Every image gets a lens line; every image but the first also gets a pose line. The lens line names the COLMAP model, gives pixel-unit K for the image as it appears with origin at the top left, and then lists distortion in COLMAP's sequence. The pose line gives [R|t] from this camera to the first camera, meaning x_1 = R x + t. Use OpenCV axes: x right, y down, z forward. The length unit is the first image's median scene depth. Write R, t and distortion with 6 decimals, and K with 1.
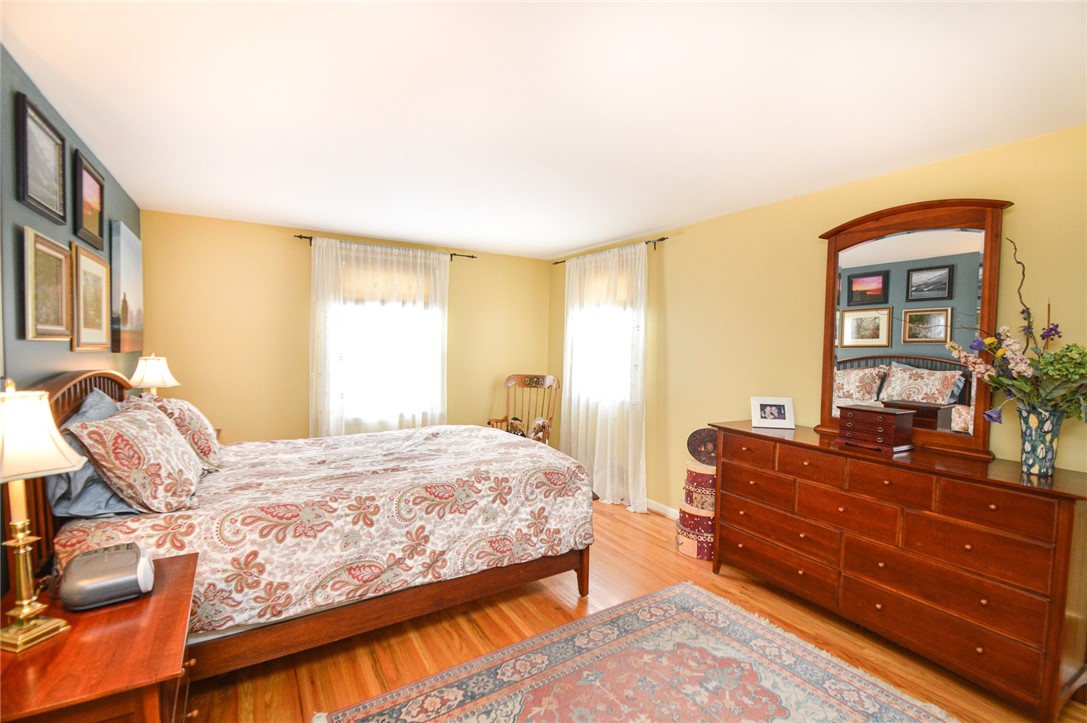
lens RADIAL K [[490.5, 0, 544.6], [0, 490.5, 361.3], [0, 0, 1]] dist [0.007940, -0.009304]
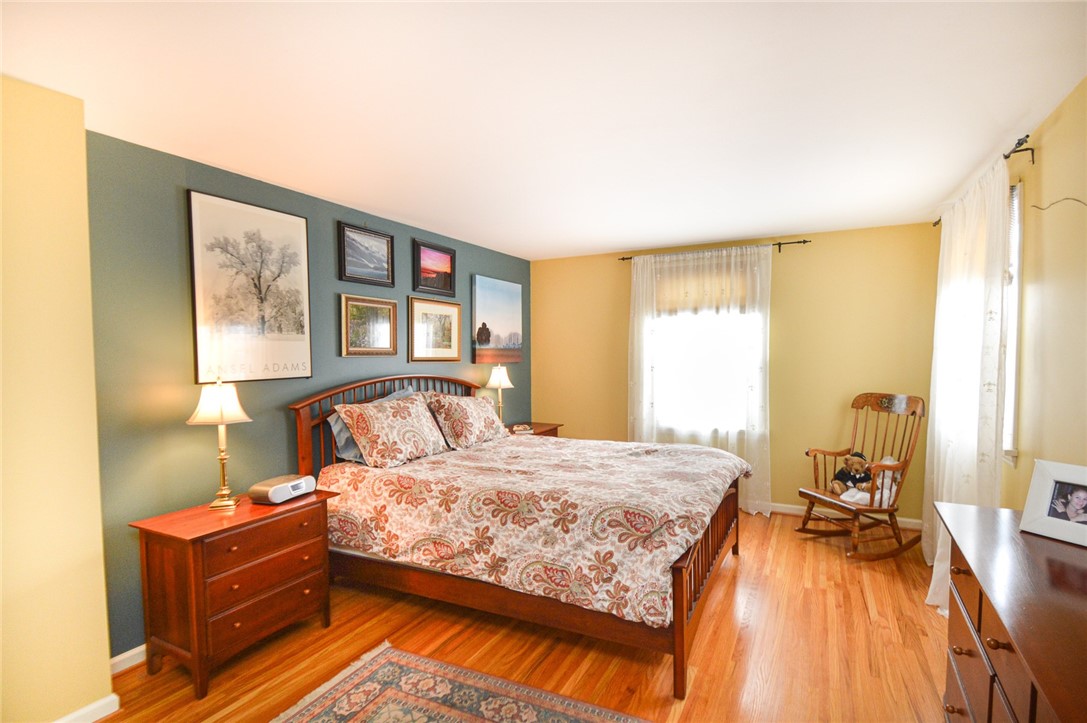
lens RADIAL K [[490.5, 0, 542.9], [0, 490.5, 369.0], [0, 0, 1]] dist [0.007940, -0.009304]
pose [[0.542337, 0.004097, -0.840151, 0.655461], [-0.011848, 0.999926, -0.002772, -0.001133], [0.840078, 0.011458, 0.542345, 0.492588]]
